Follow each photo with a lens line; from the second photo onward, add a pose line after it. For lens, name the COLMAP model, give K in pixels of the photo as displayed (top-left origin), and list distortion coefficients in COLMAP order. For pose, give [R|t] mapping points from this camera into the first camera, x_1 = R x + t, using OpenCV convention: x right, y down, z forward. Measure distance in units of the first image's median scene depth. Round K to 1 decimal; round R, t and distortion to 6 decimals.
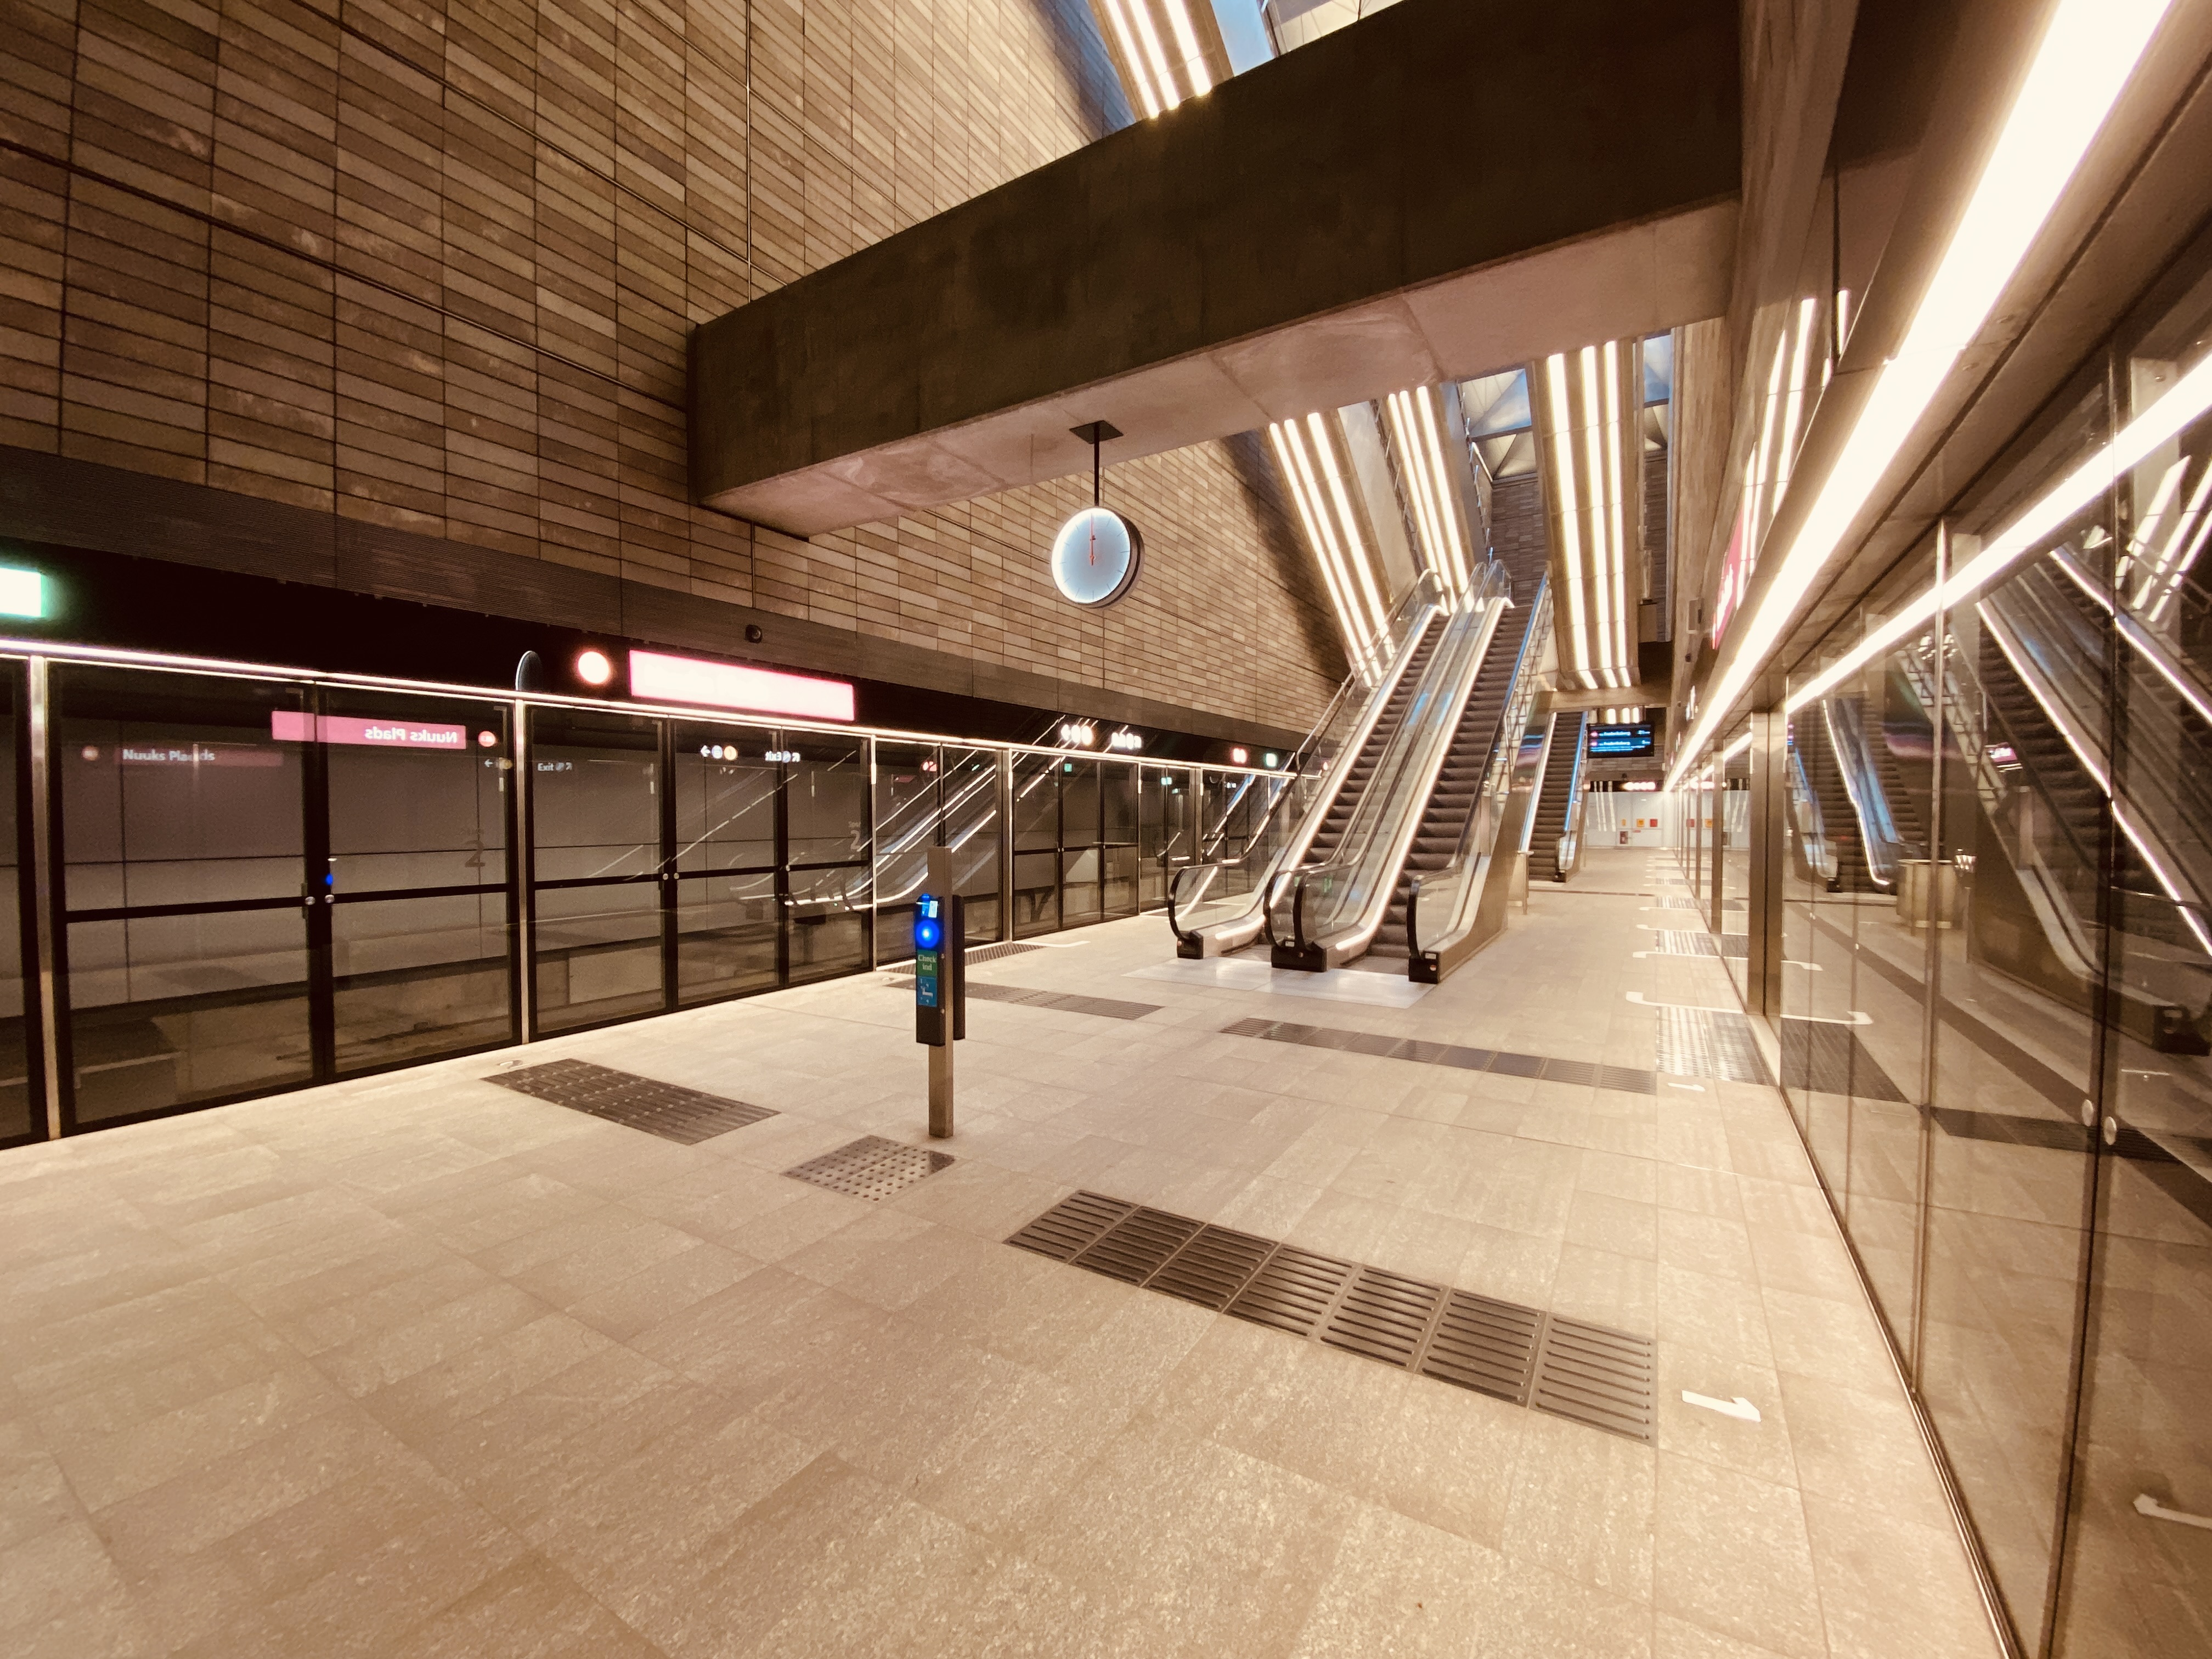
lens RADIAL K [[902.8, 0, 1103.4], [0, 902.8, 840.0], [0, 0, 1]] dist [0.007685, -0.014193]
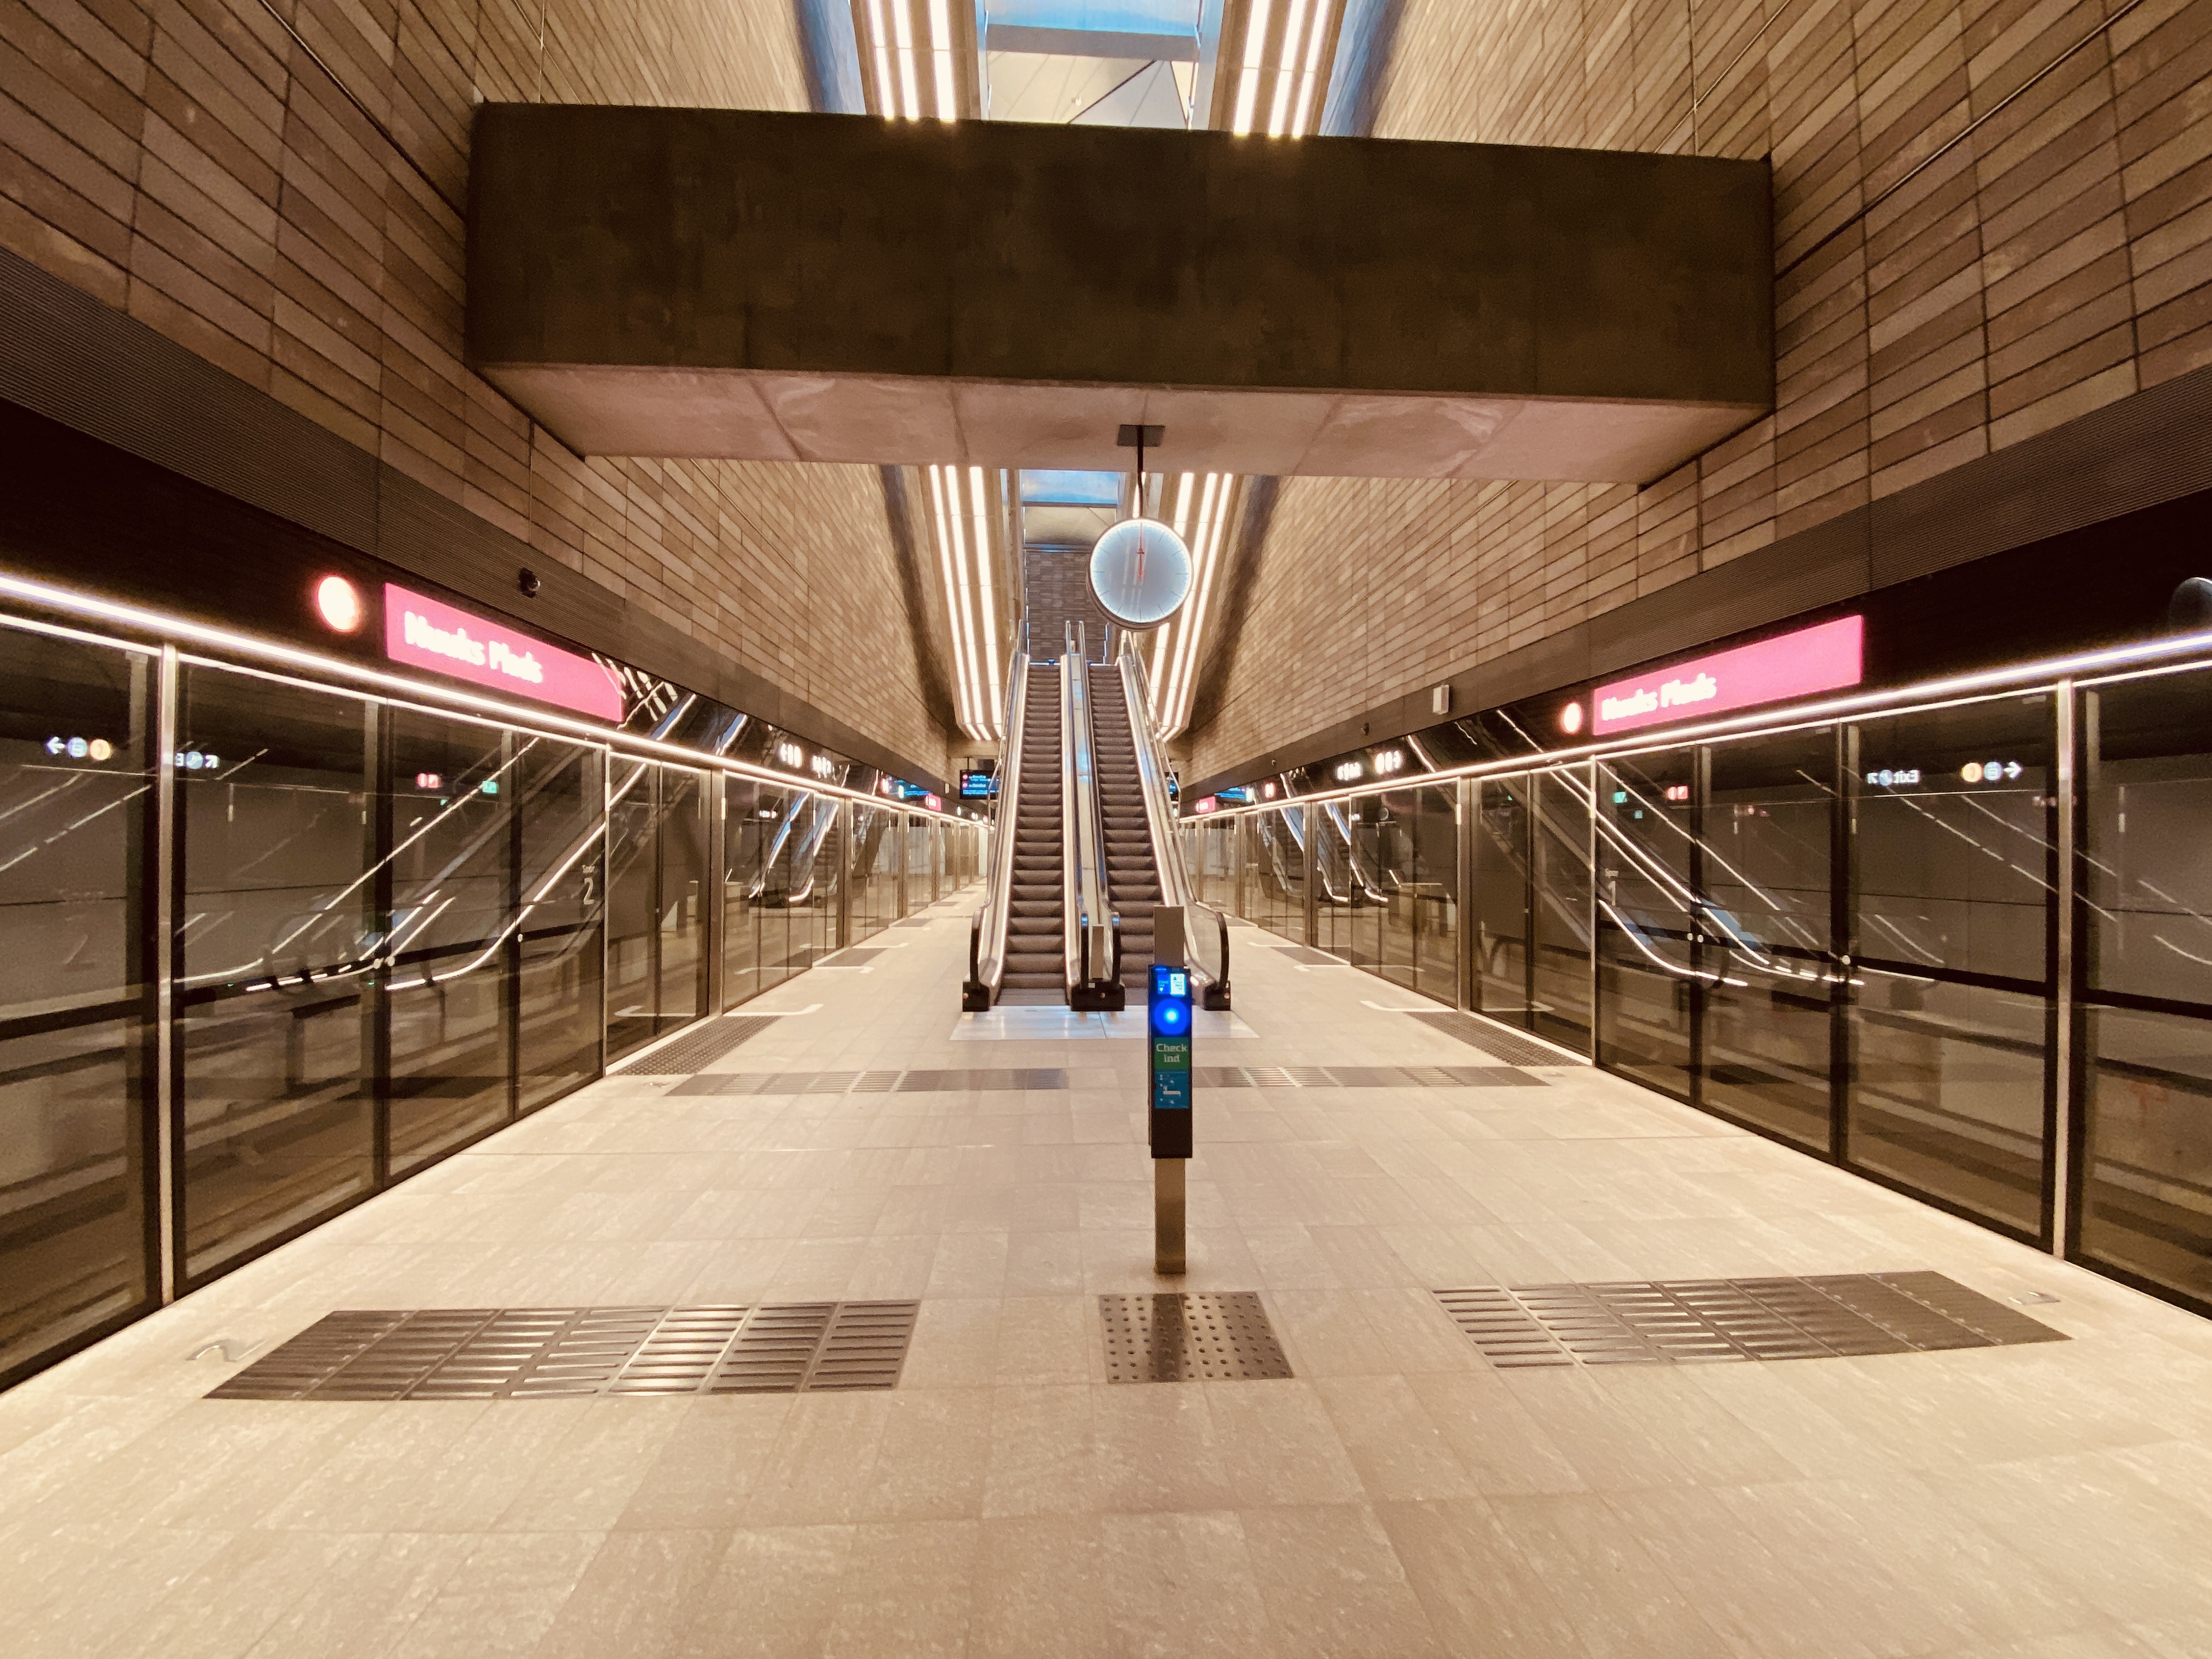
lens RADIAL K [[902.8, 0, 1114.0], [0, 902.8, 831.6], [0, 0, 1]] dist [0.007685, -0.014193]
pose [[0.816961, 0.010348, 0.576600, -0.362863], [0.013304, 0.999235, -0.036781, -0.015195], [-0.576539, 0.037720, 0.816198, 0.195564]]
